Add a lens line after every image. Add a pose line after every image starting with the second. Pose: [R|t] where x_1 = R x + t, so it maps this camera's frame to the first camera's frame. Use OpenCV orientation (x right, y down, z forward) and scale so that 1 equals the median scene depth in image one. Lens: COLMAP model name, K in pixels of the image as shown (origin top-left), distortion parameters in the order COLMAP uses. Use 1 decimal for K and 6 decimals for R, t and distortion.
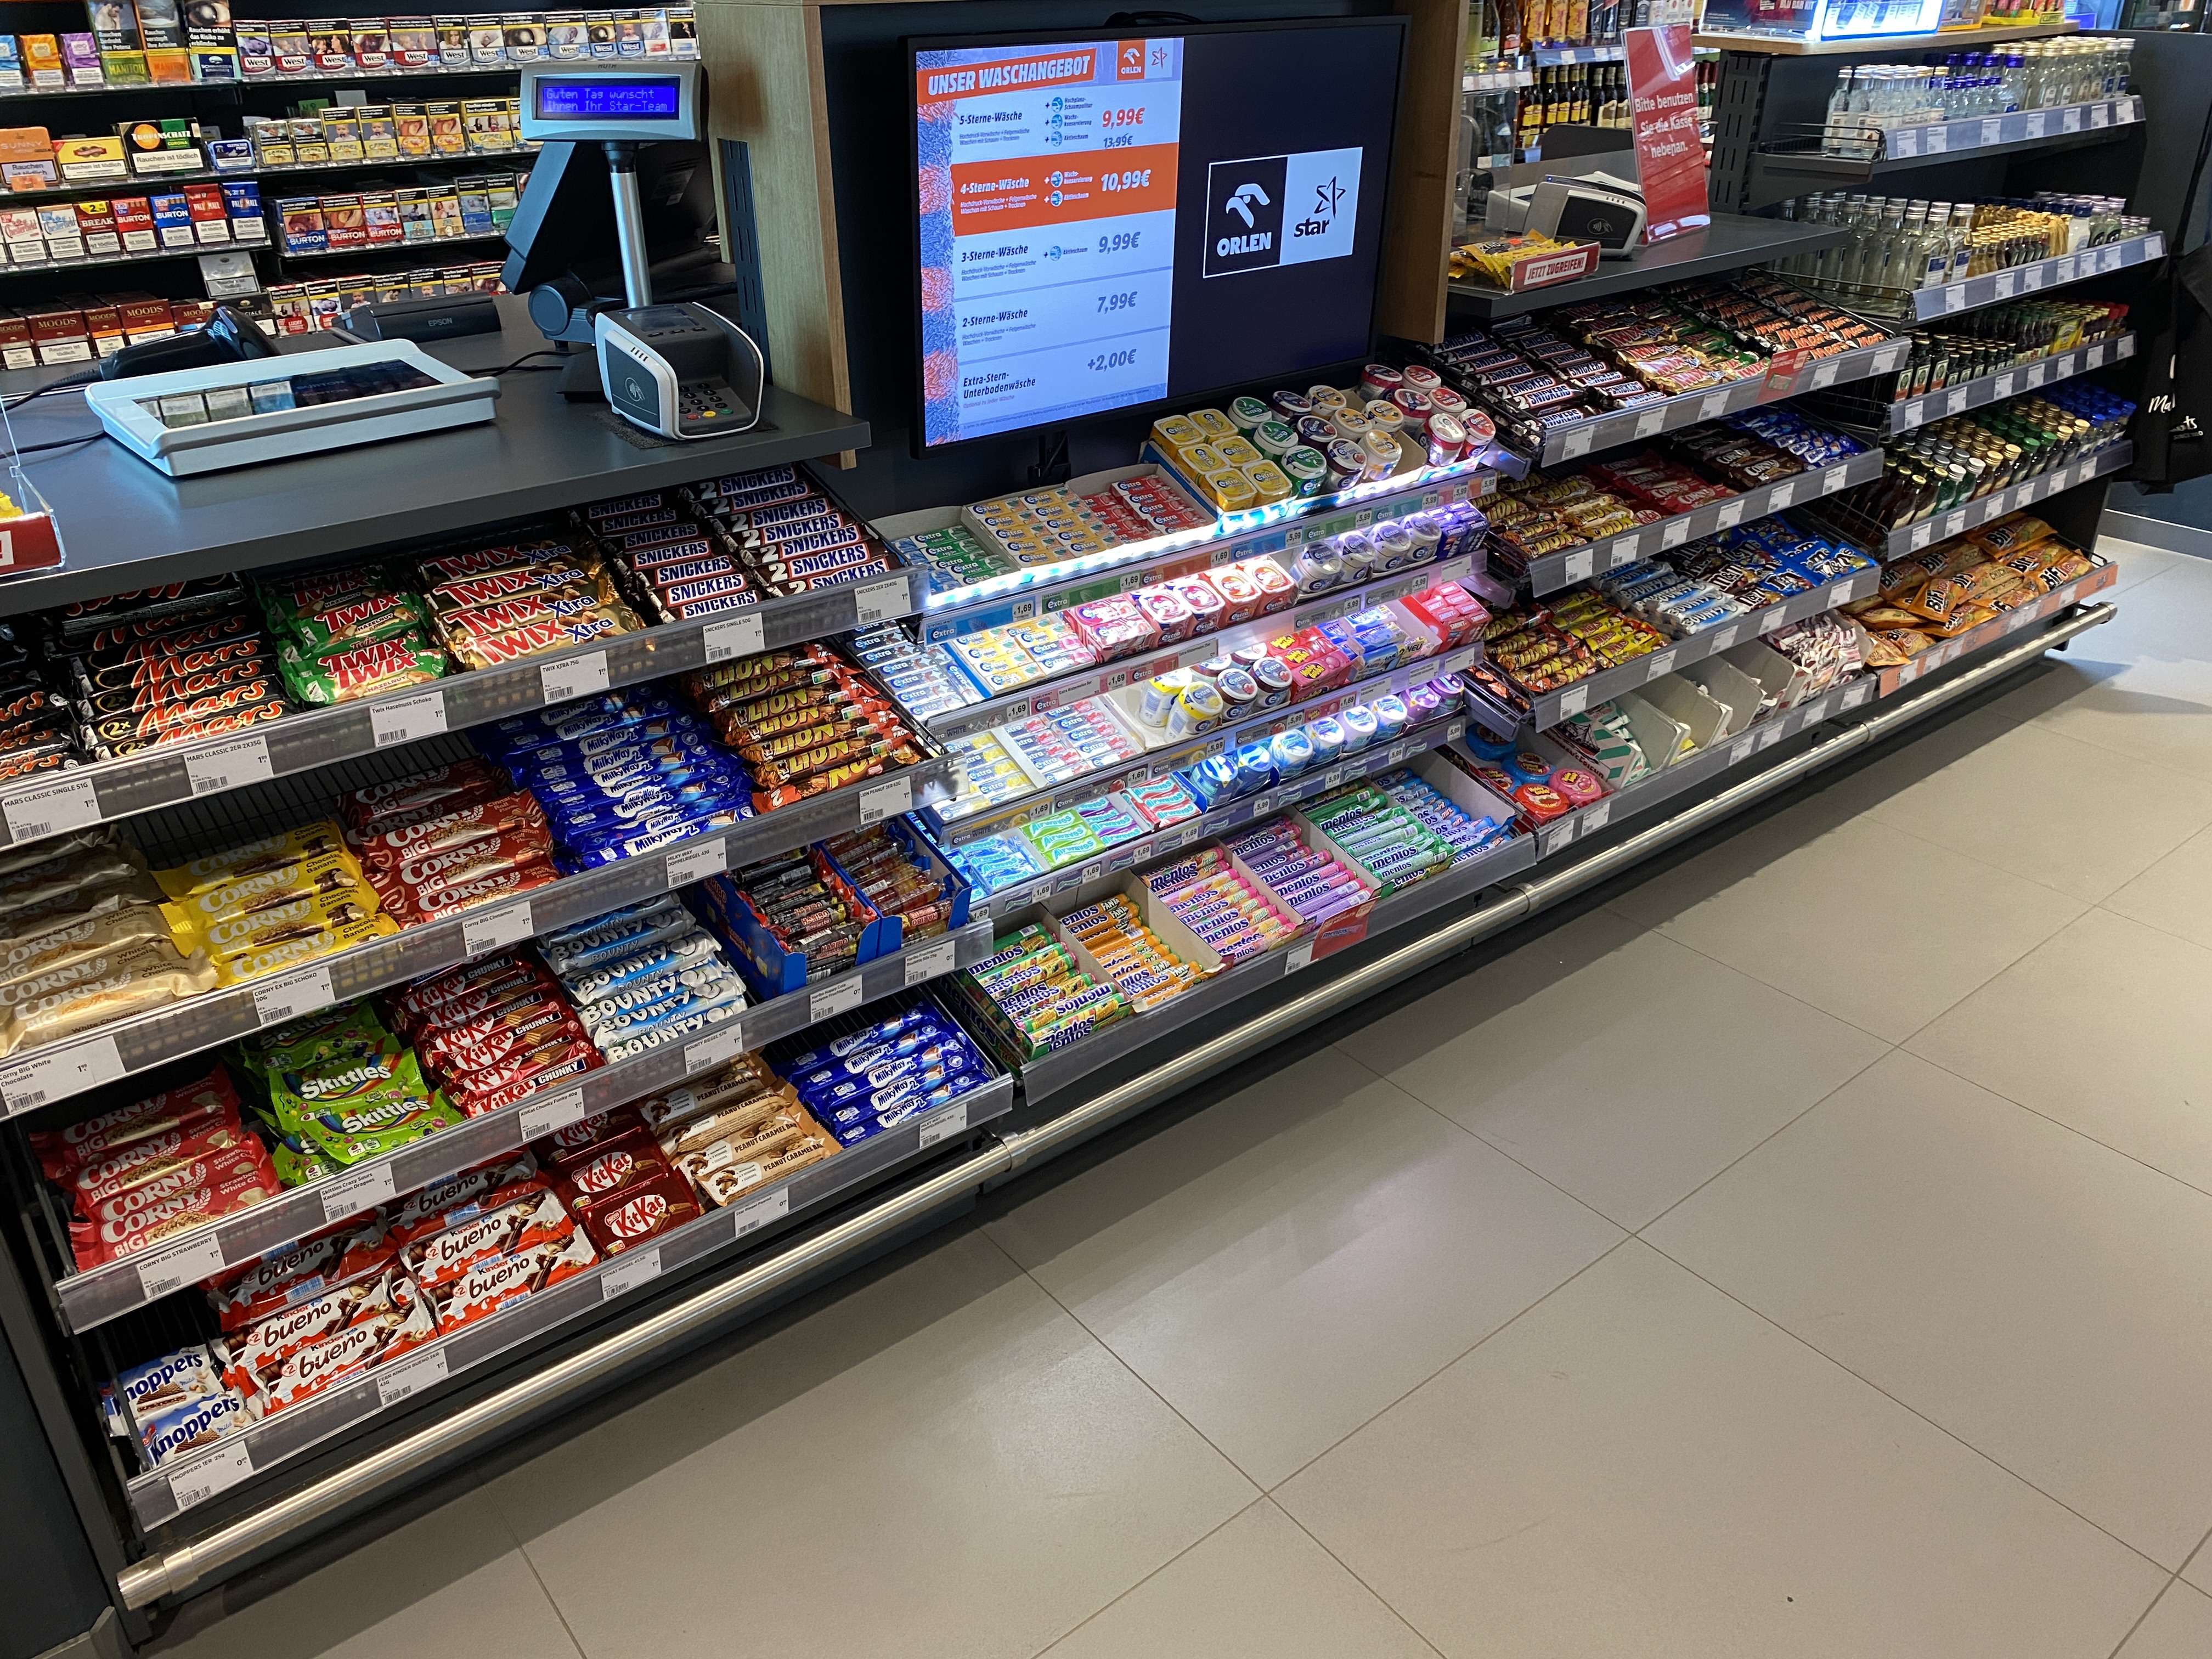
lens RADIAL K [[1679.7, 0, 1110.2], [0, 1679.7, 835.7], [0, 0, 1]] dist [0.004731, -0.008709]
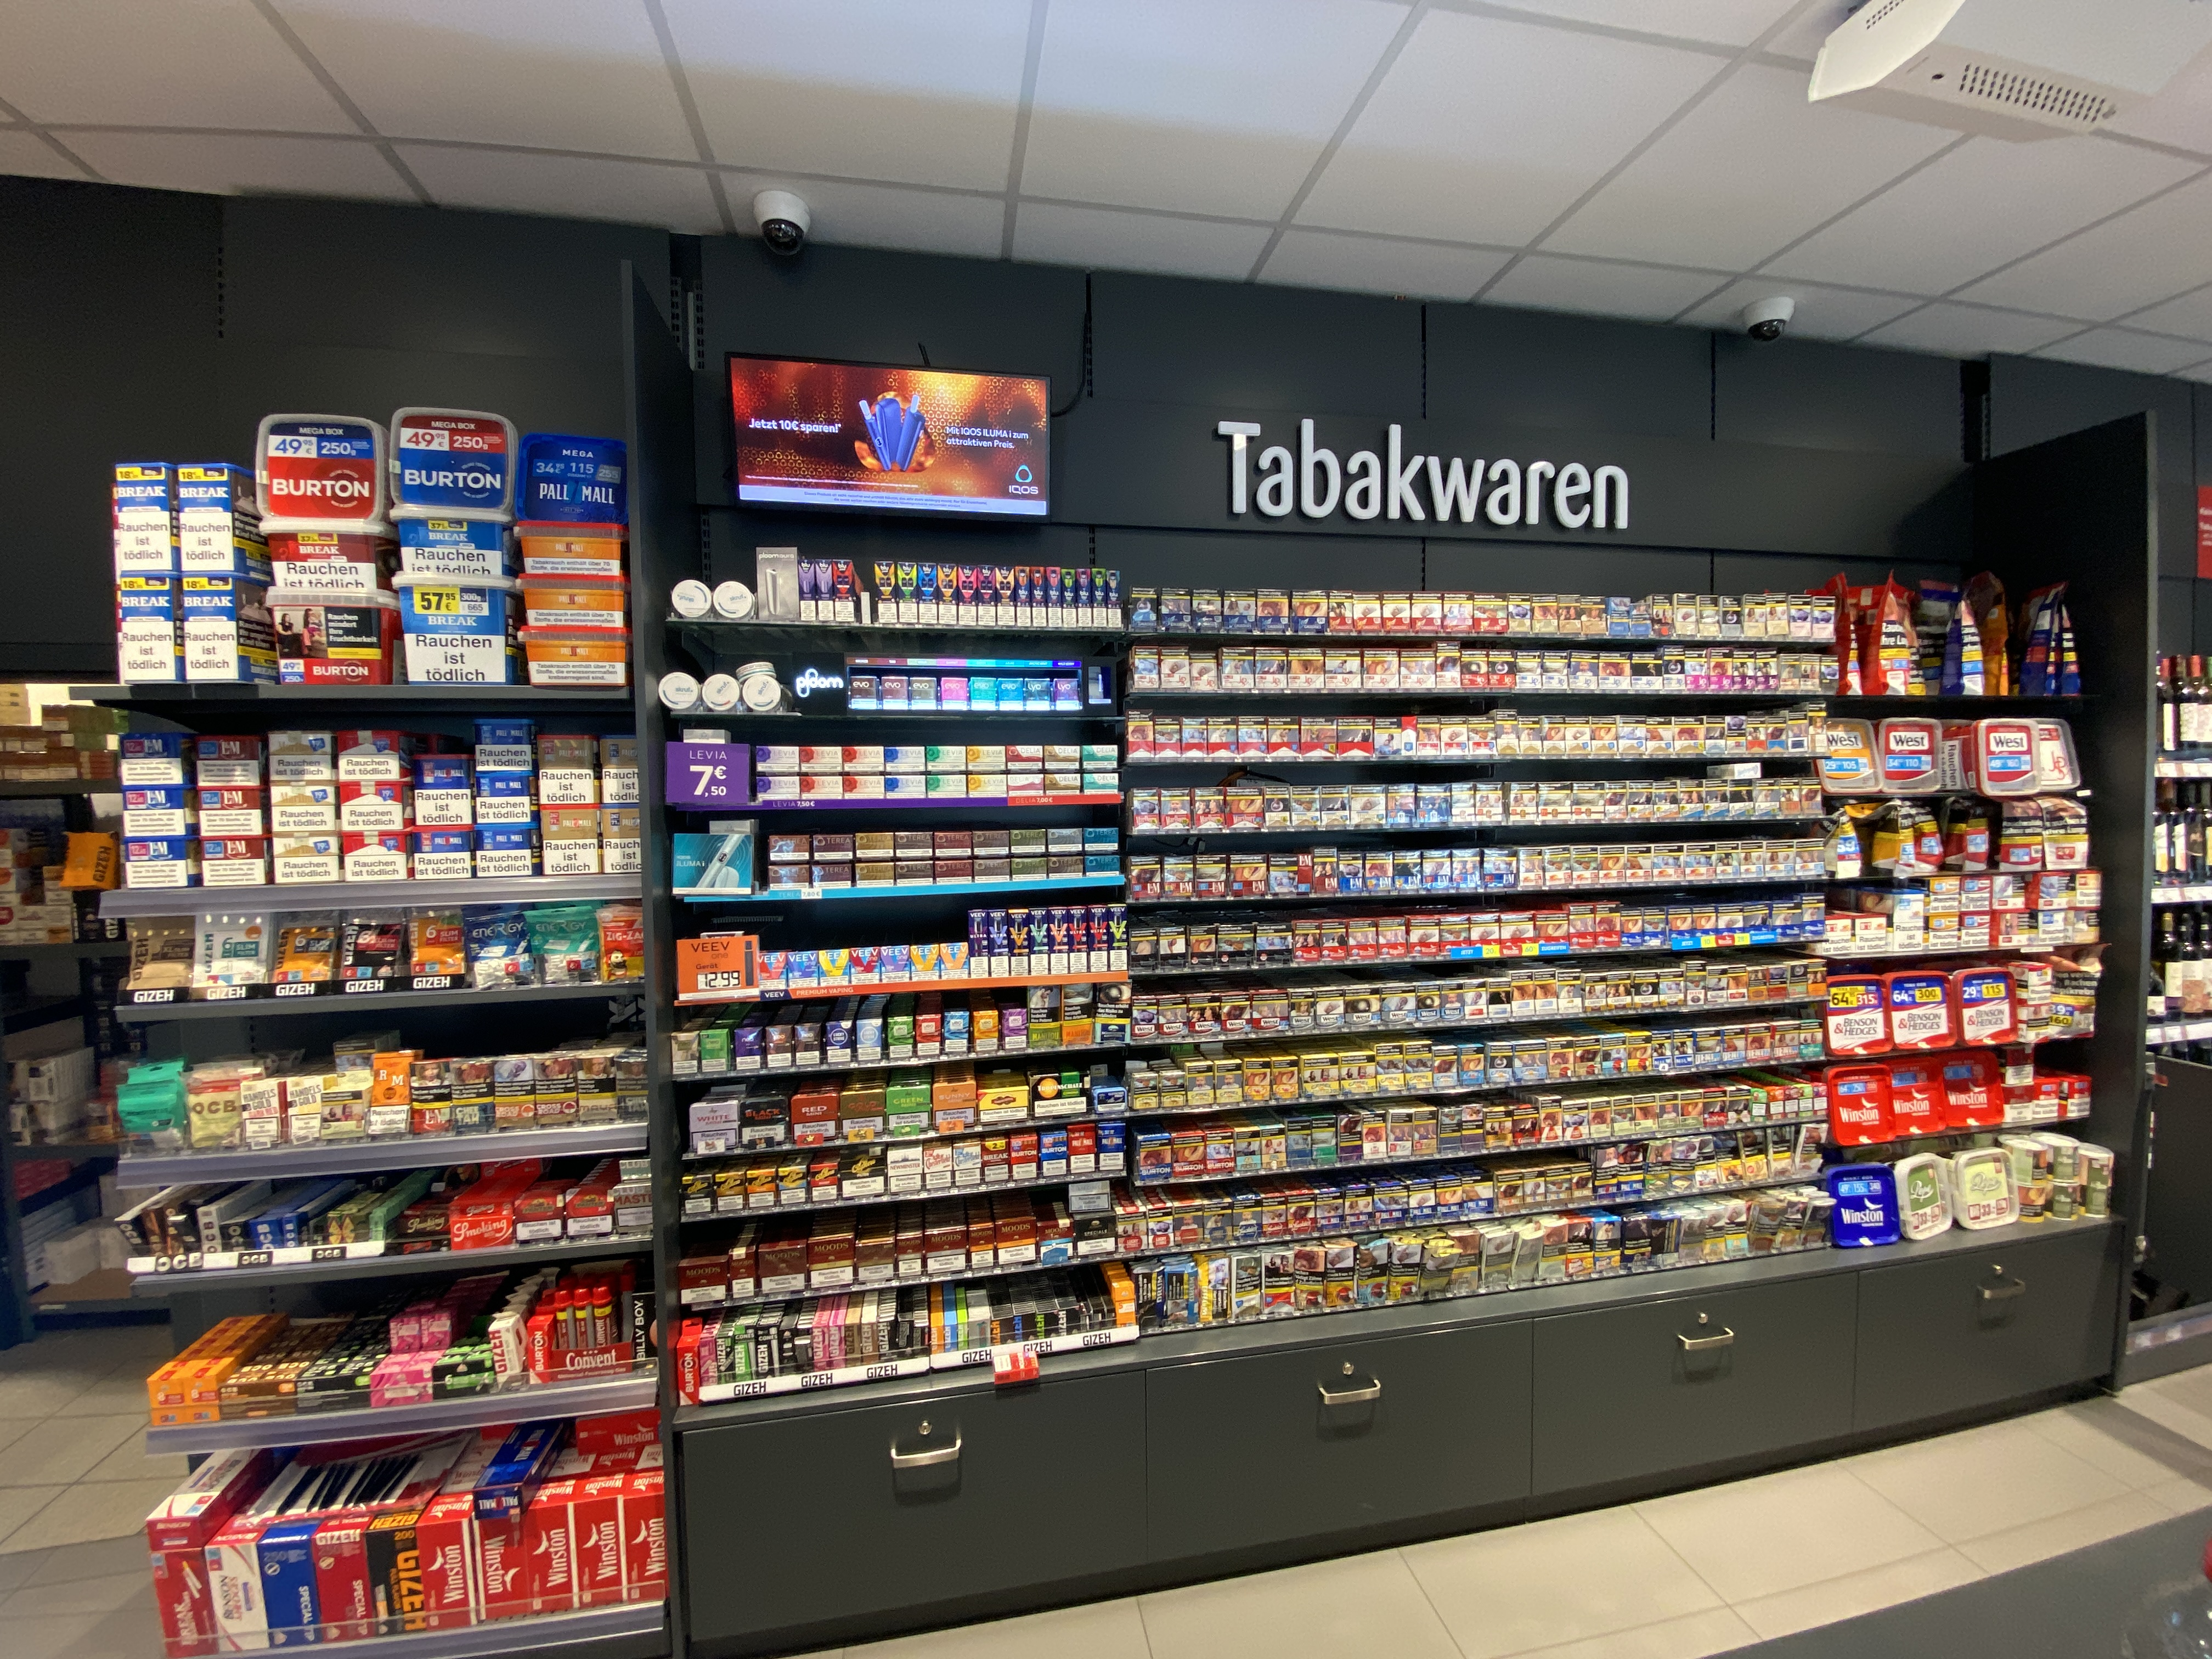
lens RADIAL K [[896.7, 0, 1092.5], [0, 896.7, 820.7], [0, 0, 1]] dist [-0.001512, 0.000091]
pose [[0.880640, -0.005432, -0.473755, -0.232445], [-0.208948, 0.892986, -0.398642, -0.323118], [0.425222, 0.450051, 0.785264, 0.408780]]
